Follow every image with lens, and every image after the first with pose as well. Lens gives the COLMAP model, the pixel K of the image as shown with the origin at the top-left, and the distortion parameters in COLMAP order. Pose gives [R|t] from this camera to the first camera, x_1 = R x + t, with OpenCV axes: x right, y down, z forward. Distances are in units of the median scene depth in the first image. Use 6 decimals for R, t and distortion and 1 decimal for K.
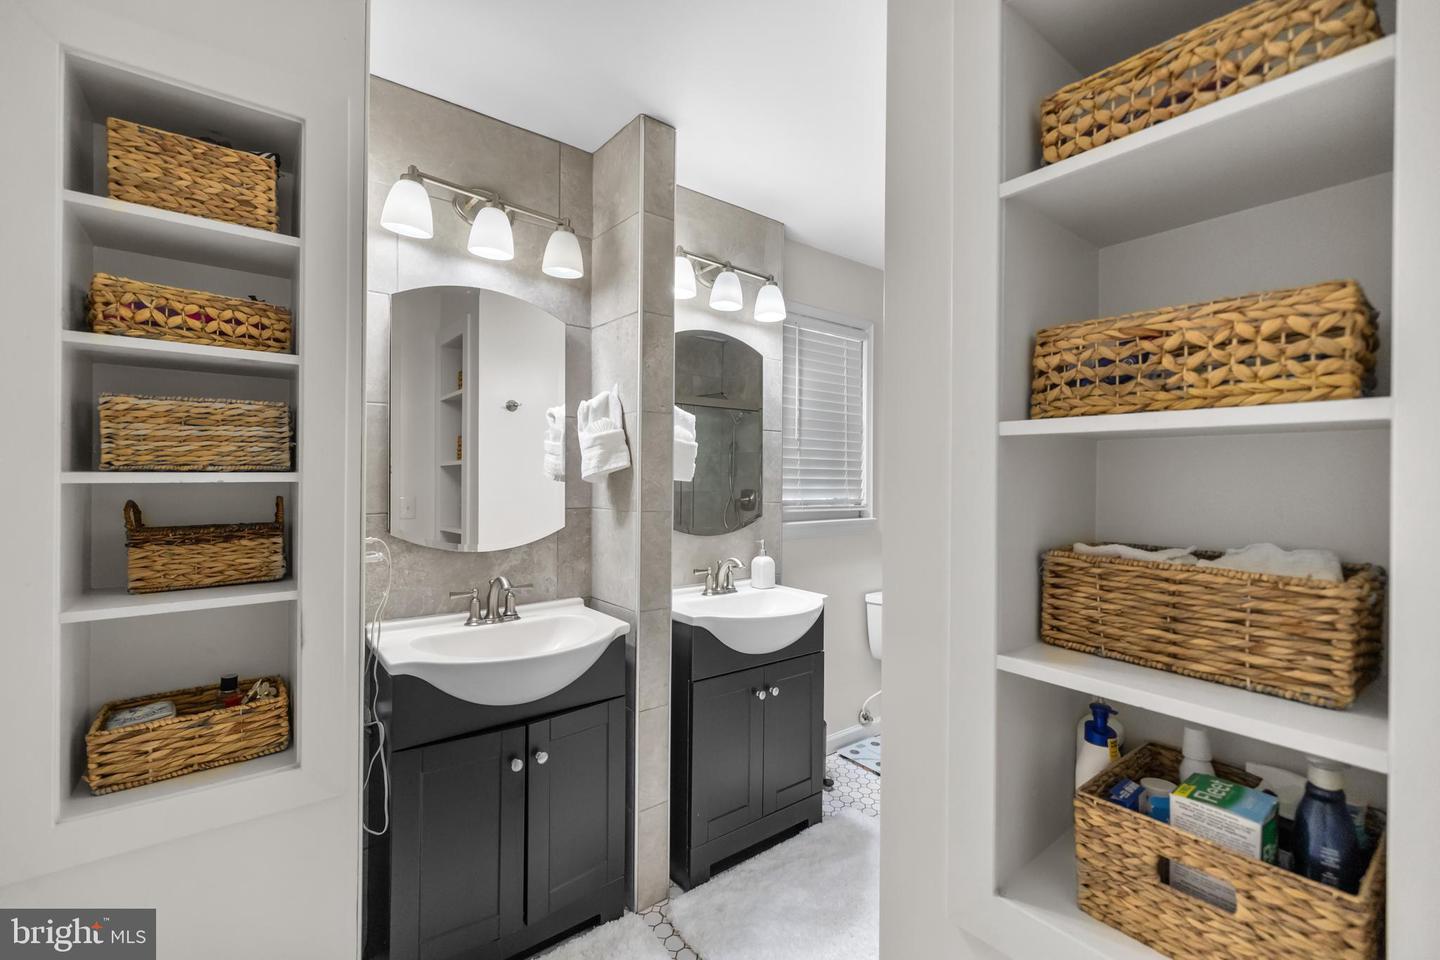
lens RADIAL K [[619.1, 0, 721.8], [0, 619.1, 476.1], [0, 0, 1]] dist [0.002604, 0.000277]
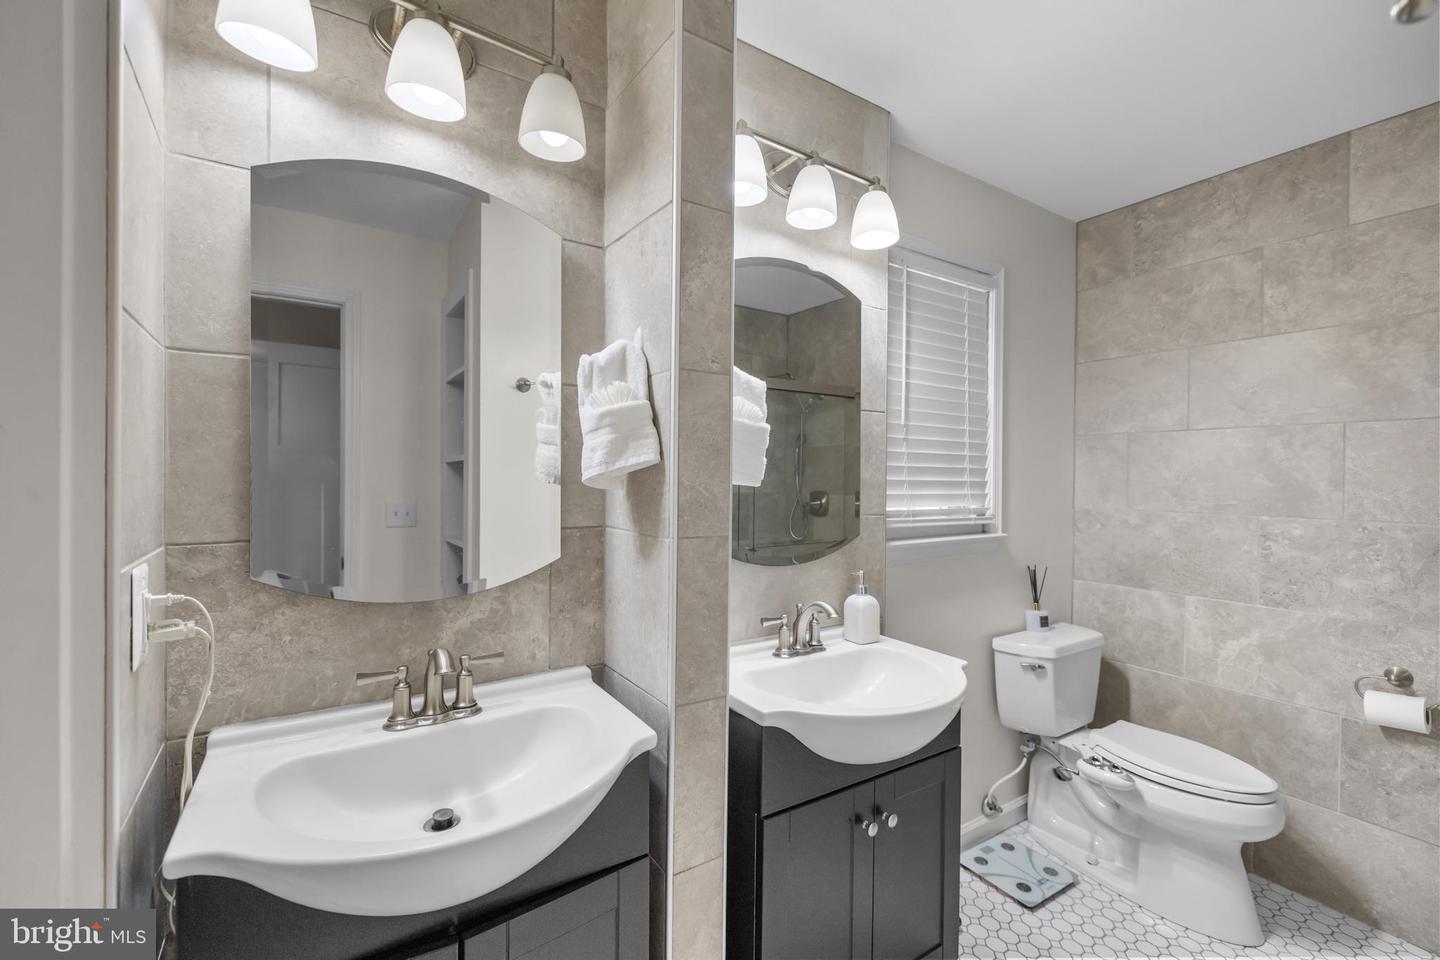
lens RADIAL K [[619.1, 0, 719.3], [0, 619.1, 477.3], [0, 0, 1]] dist [0.002604, 0.000277]
pose [[0.995681, 0.002525, -0.092805, -0.031743], [-0.001937, 0.999977, 0.006431, -0.004544], [0.092819, -0.006224, 0.995664, 0.368761]]
